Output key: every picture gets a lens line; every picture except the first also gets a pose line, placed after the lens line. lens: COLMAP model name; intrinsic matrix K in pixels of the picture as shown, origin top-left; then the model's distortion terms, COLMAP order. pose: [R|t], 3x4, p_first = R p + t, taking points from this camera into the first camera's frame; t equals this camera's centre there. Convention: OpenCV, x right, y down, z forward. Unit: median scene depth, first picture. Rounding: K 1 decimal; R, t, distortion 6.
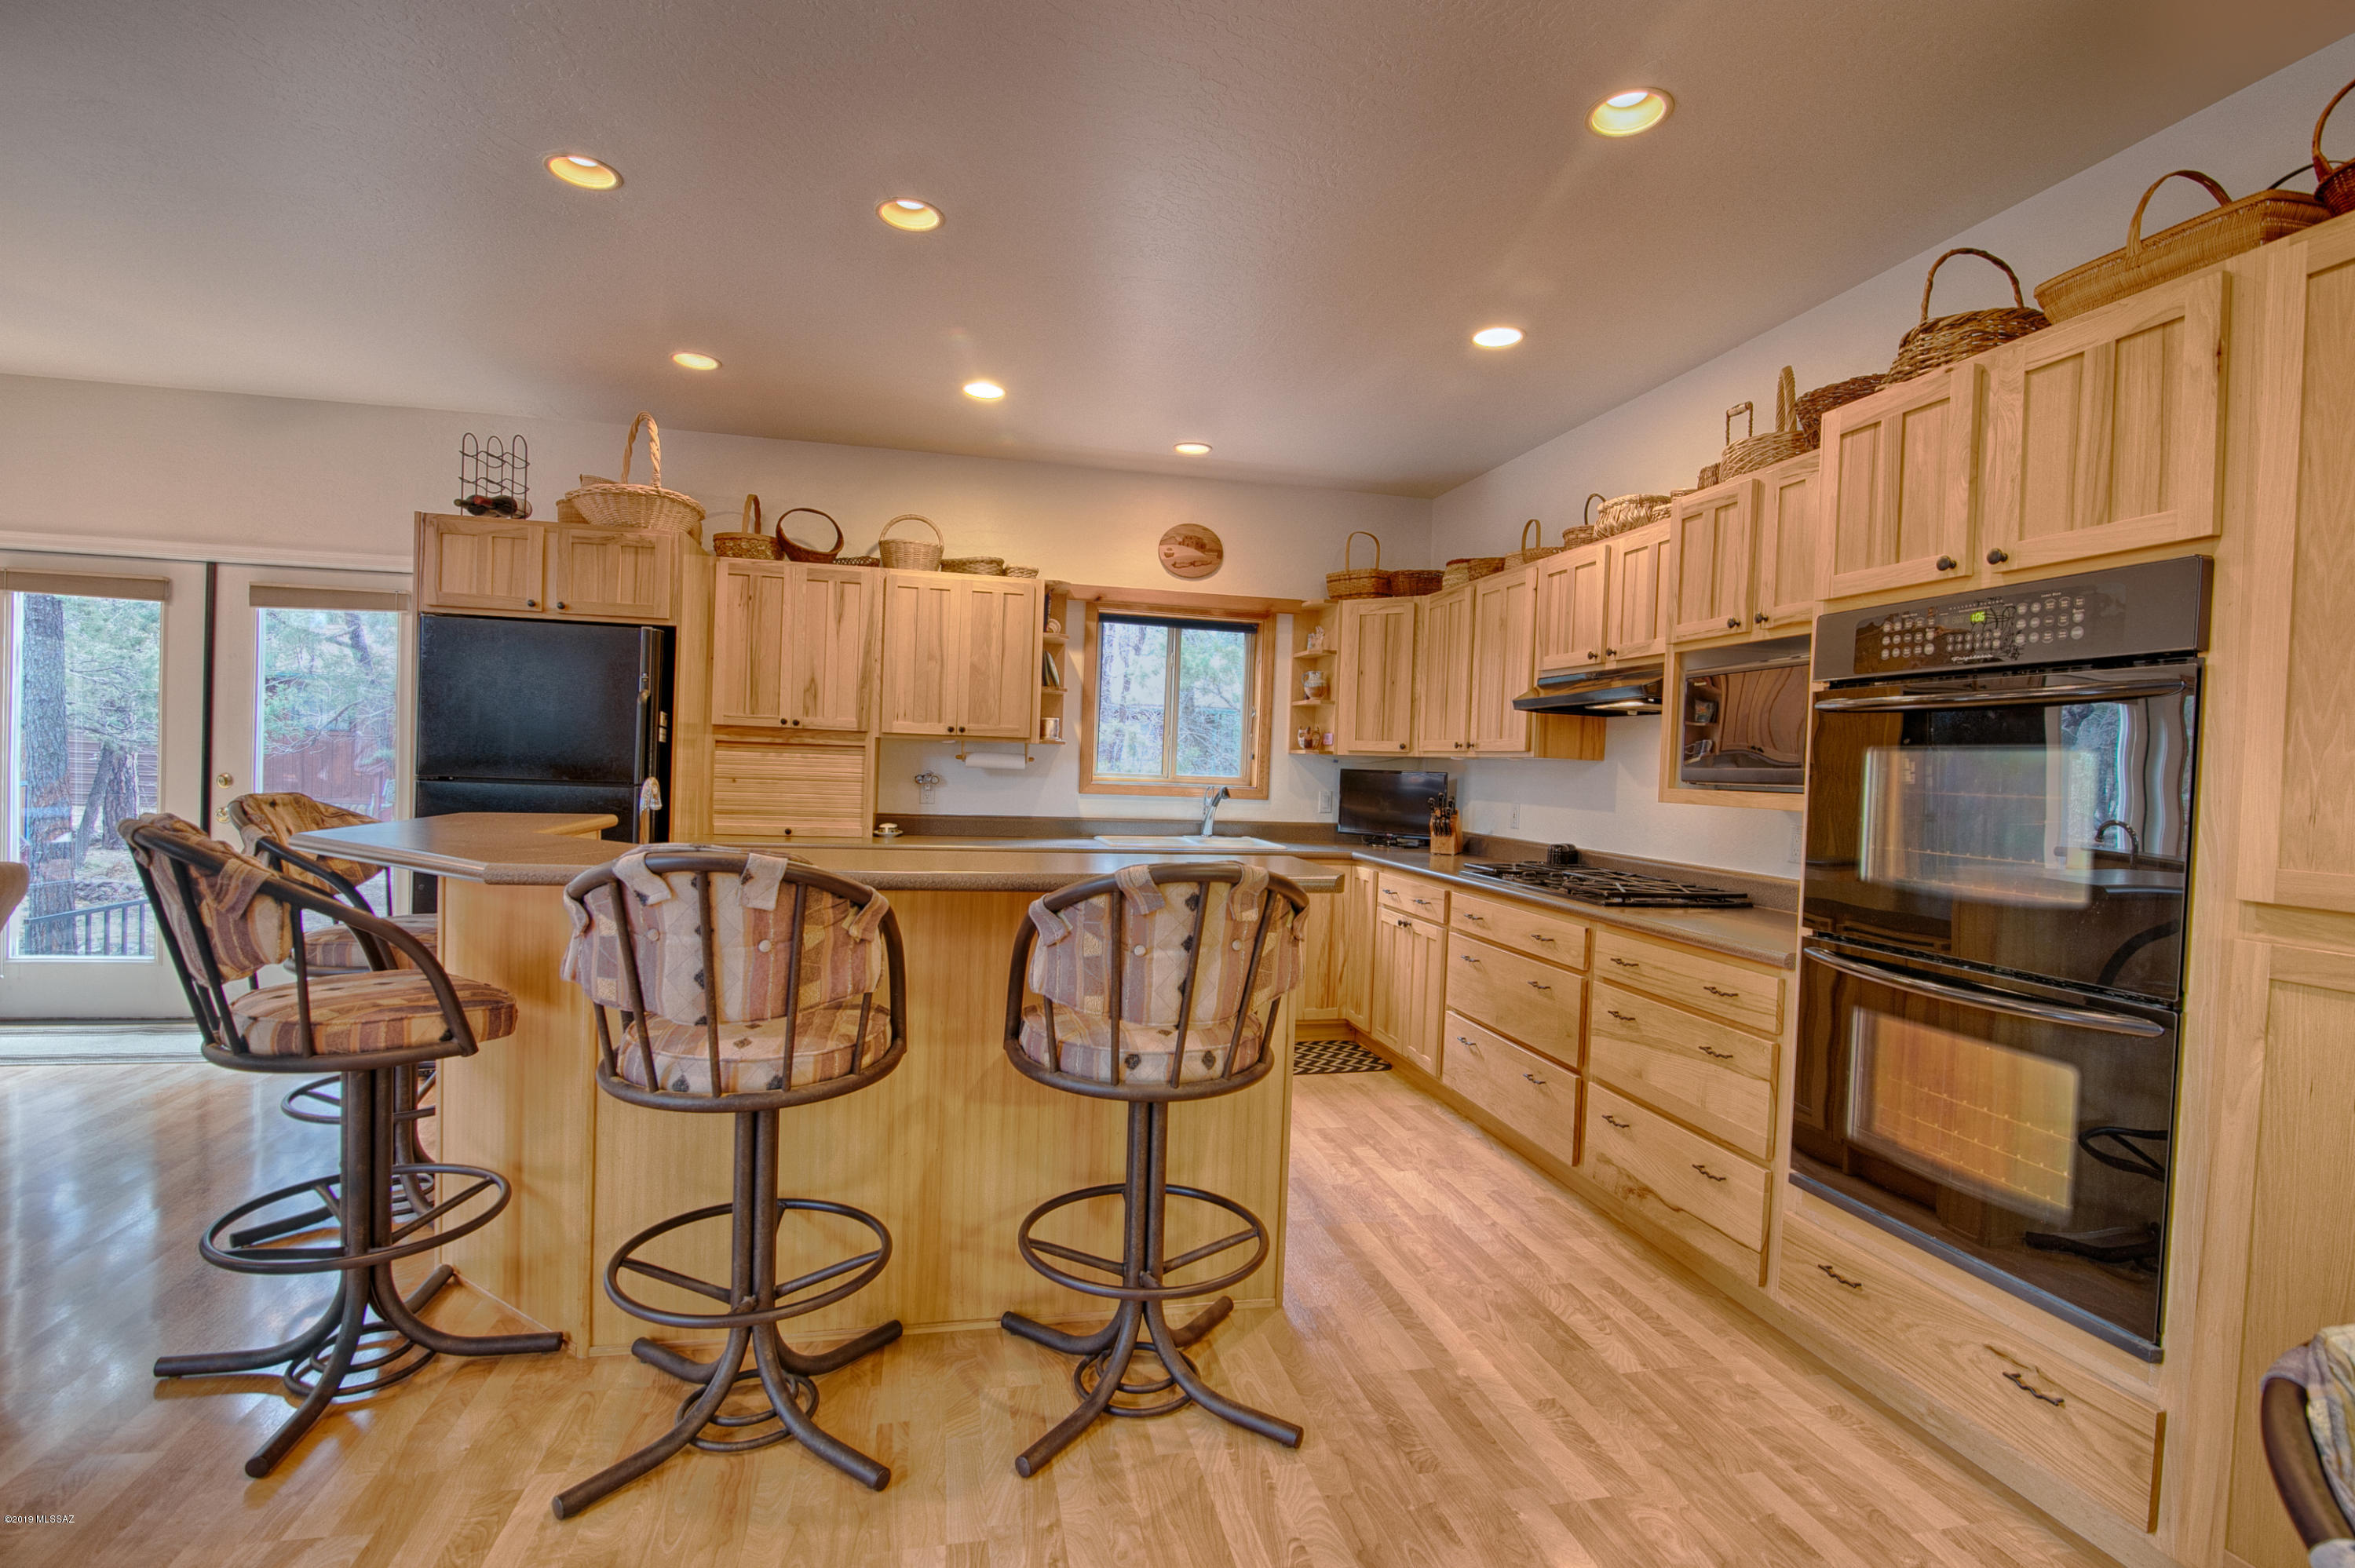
lens RADIAL K [[1082.3, 0, 1171.9], [0, 1082.3, 790.2], [0, 0, 1]] dist [-0.018738, 0.000724]
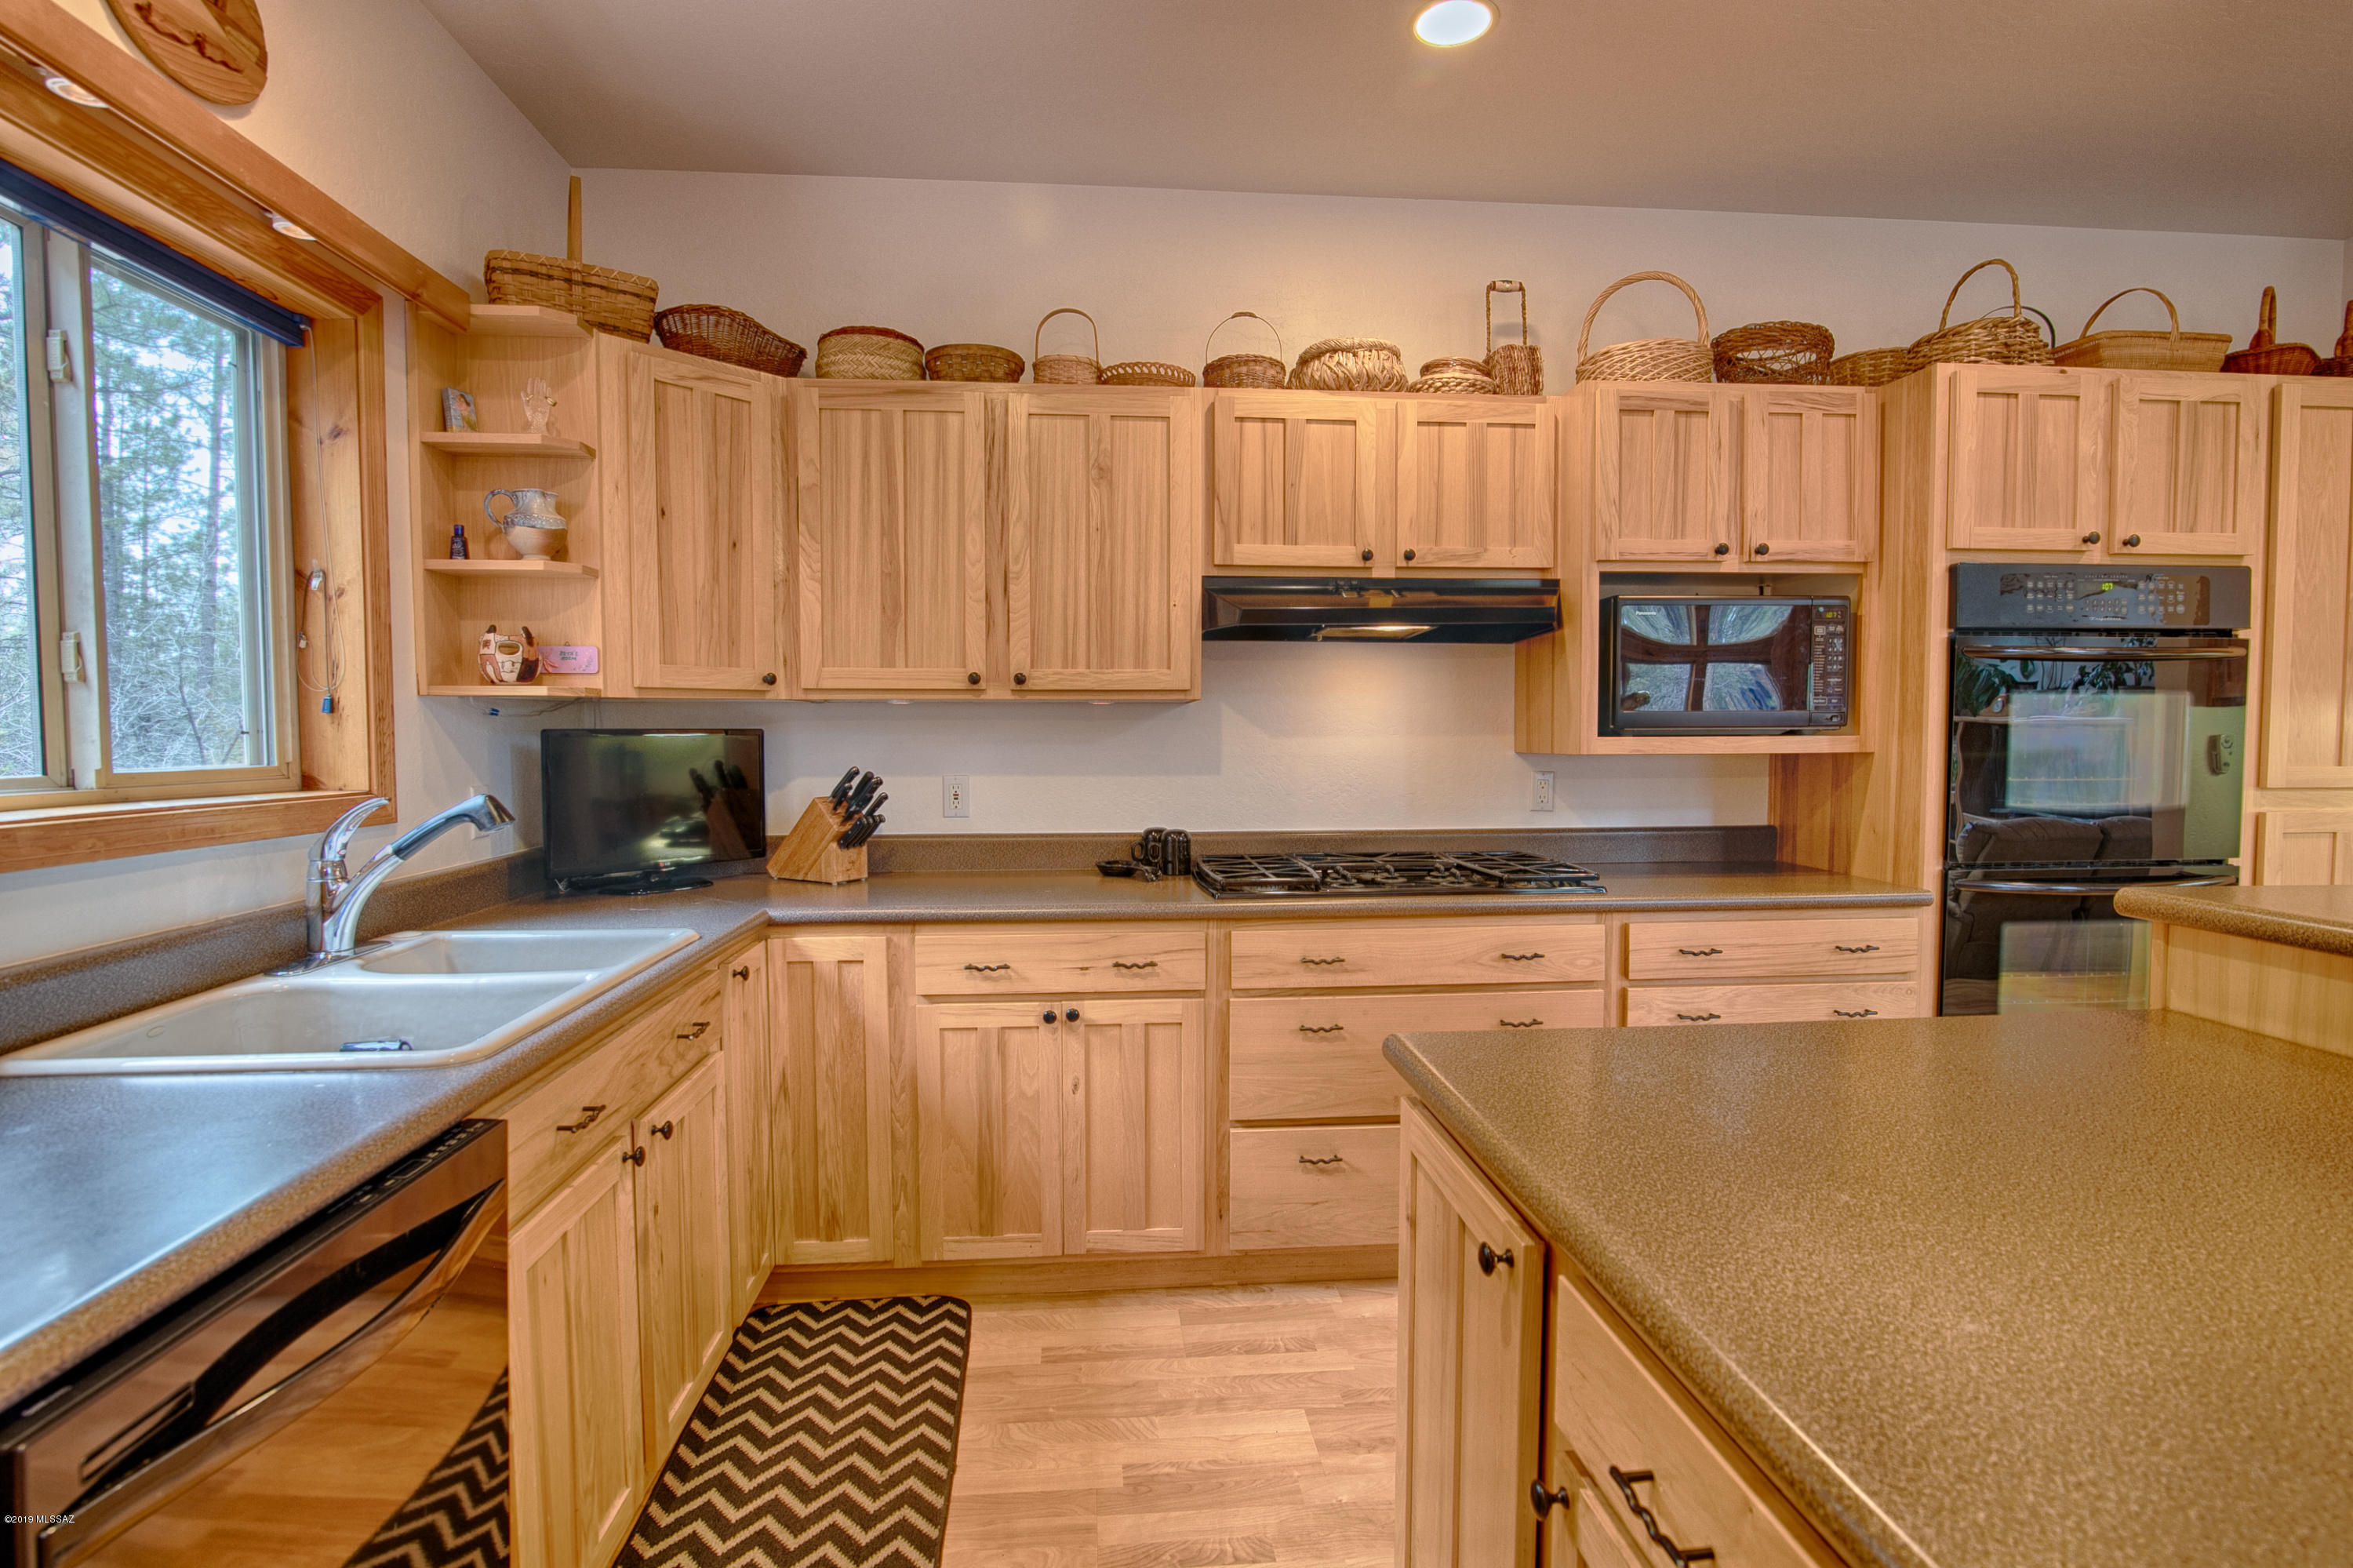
lens RADIAL K [[1140.0, 0, 1173.0], [0, 1140.0, 781.6], [0, 0, 1]] dist [-0.014330, -0.002026]
pose [[0.130870, -0.091768, 0.987143, -0.324797], [0.031459, 0.995590, 0.088383, -0.039777], [-0.990900, 0.019487, 0.133180, 0.879508]]
